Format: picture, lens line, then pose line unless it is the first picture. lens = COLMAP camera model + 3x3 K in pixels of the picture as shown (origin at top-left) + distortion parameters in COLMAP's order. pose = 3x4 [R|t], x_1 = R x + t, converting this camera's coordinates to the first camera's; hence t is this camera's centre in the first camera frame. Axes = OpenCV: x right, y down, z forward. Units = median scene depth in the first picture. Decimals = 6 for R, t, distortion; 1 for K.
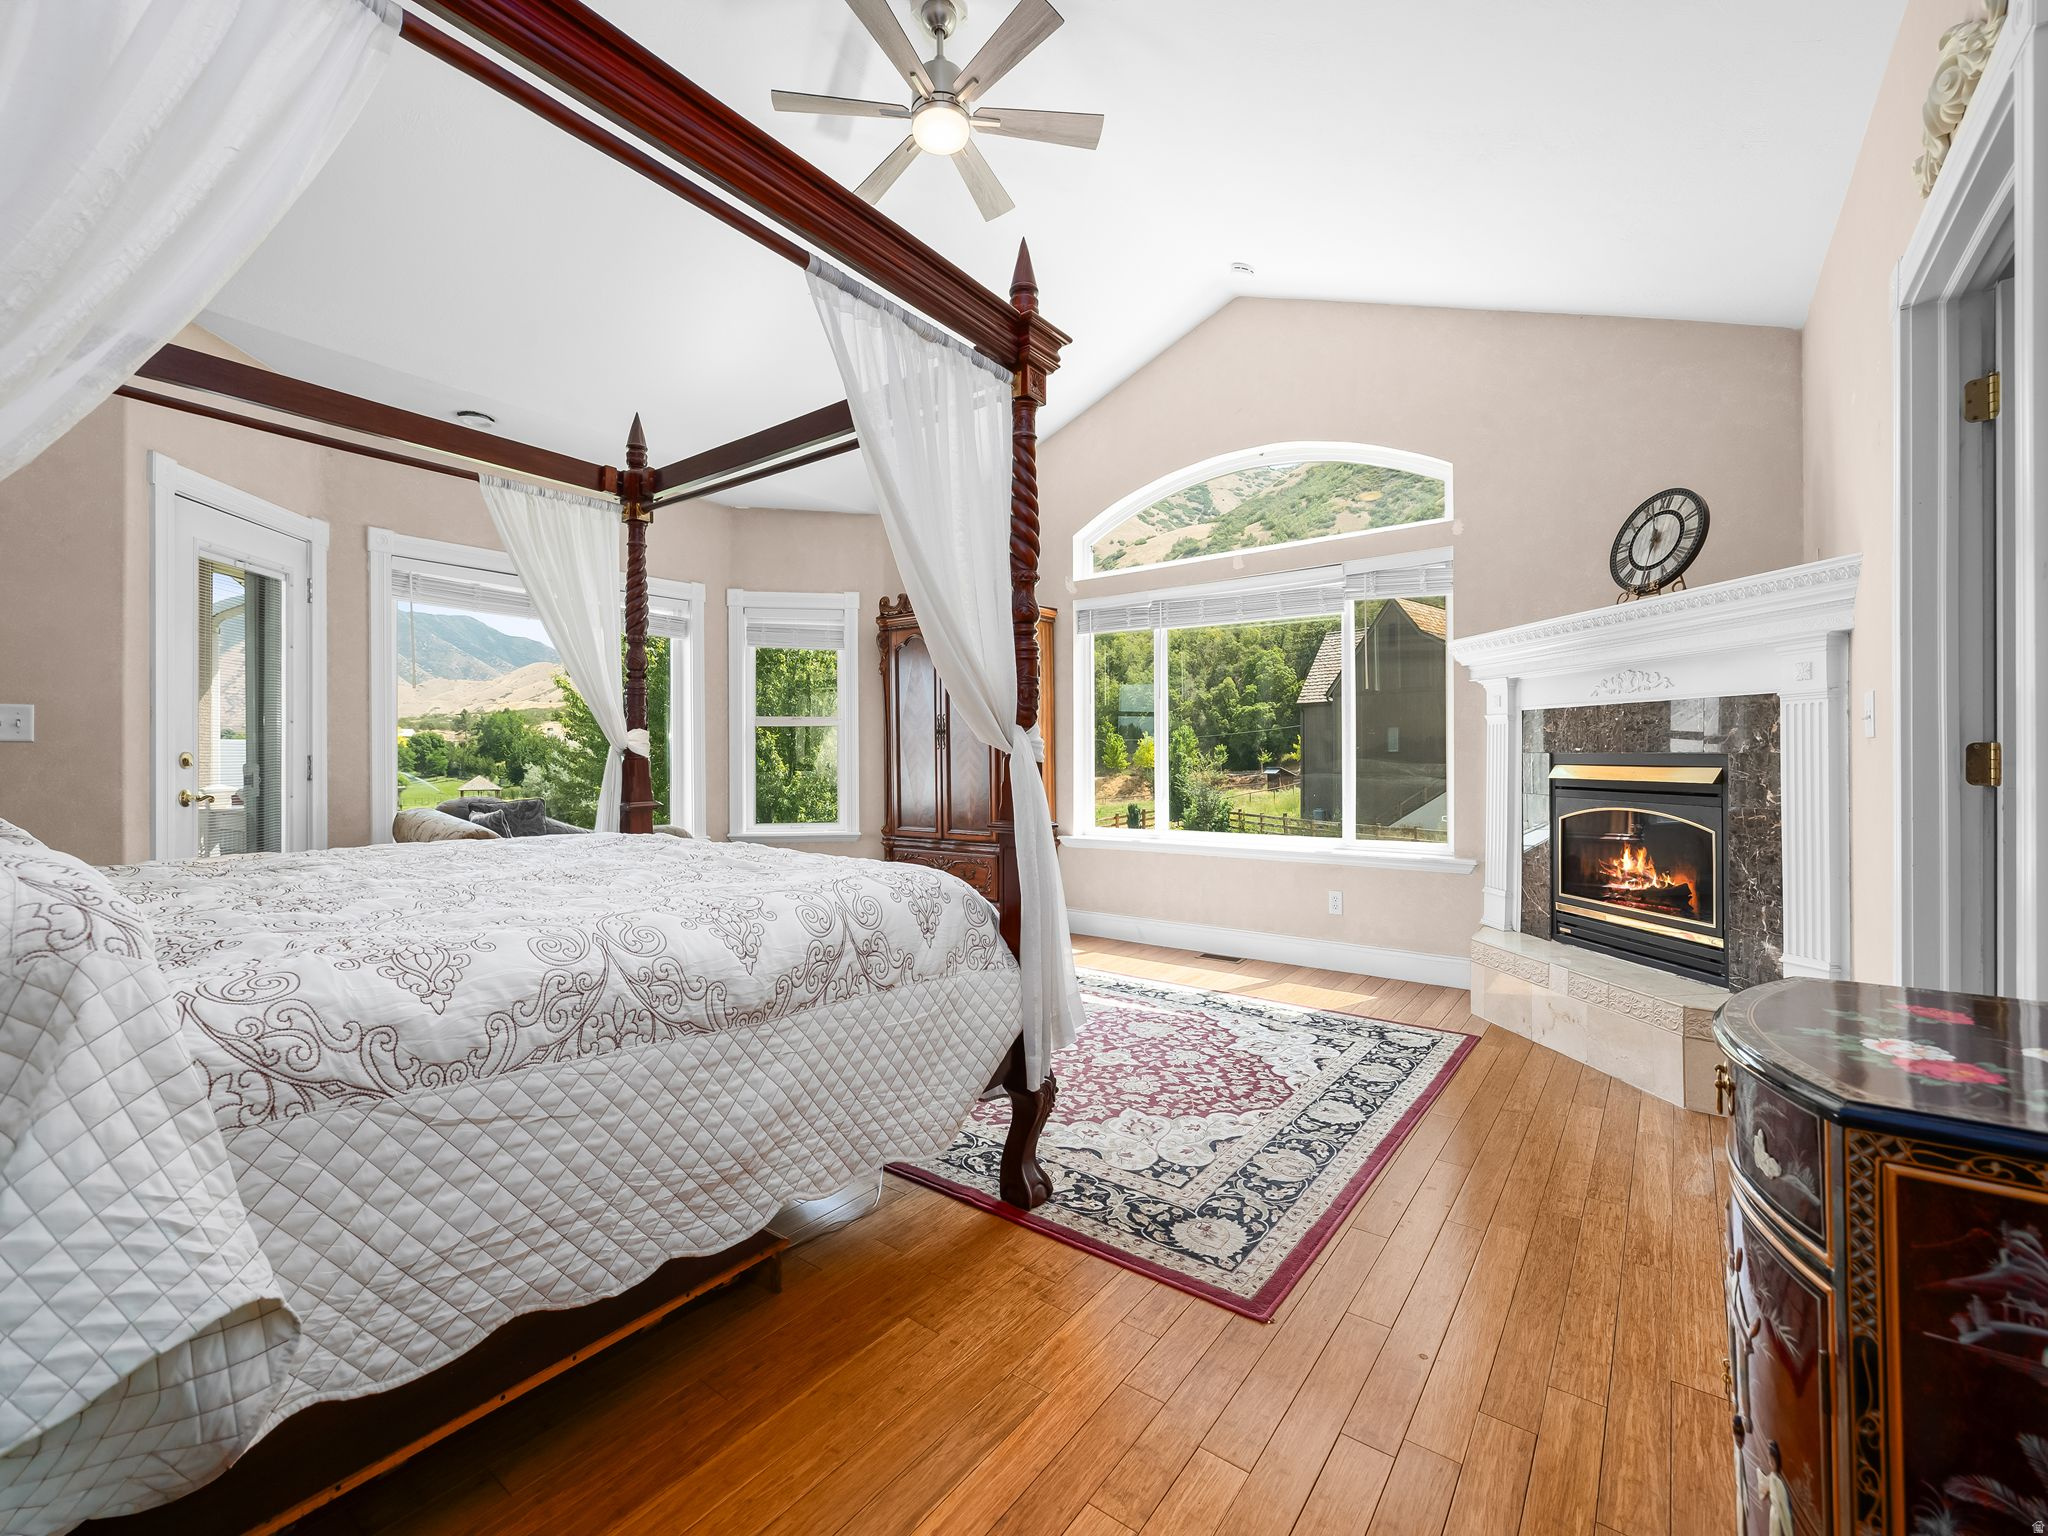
lens RADIAL K [[867.0, 0, 1009.8], [0, 867.0, 766.0], [0, 0, 1]] dist [0.000521, 0.000300]
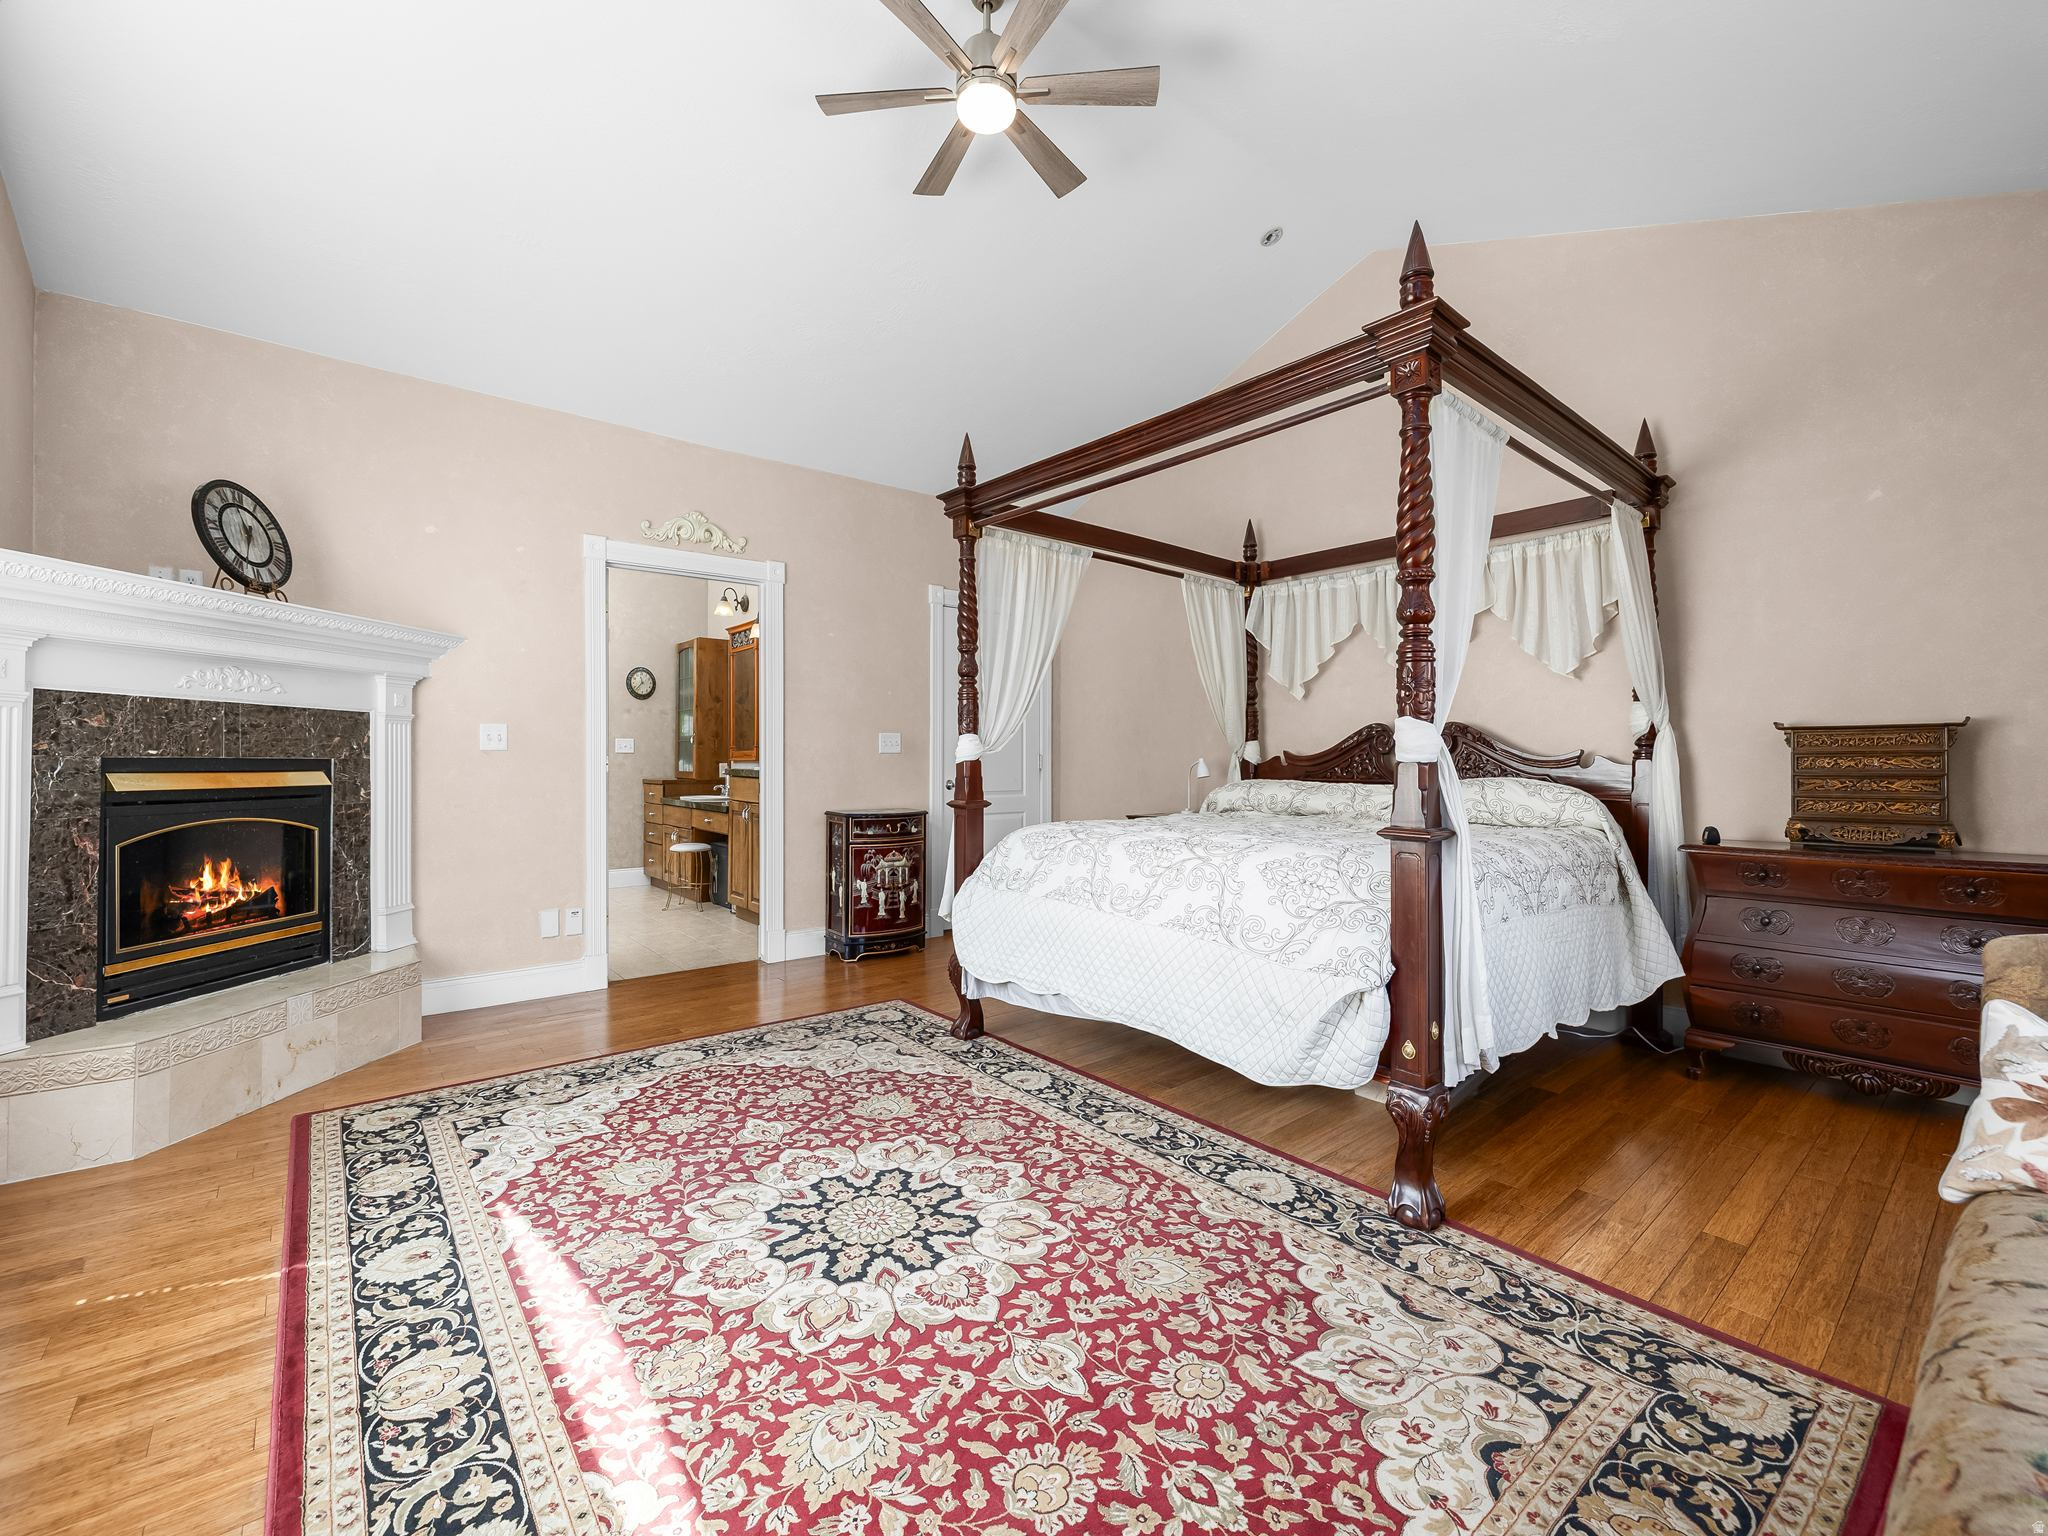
lens RADIAL K [[867.0, 0, 1009.8], [0, 867.0, 766.0], [0, 0, 1]] dist [0.000521, 0.000300]
pose [[-0.973765, 0.002775, 0.227537, -0.307230], [0.005883, 0.999898, 0.012984, -0.013761], [-0.227478, 0.013982, -0.973683, 1.842314]]
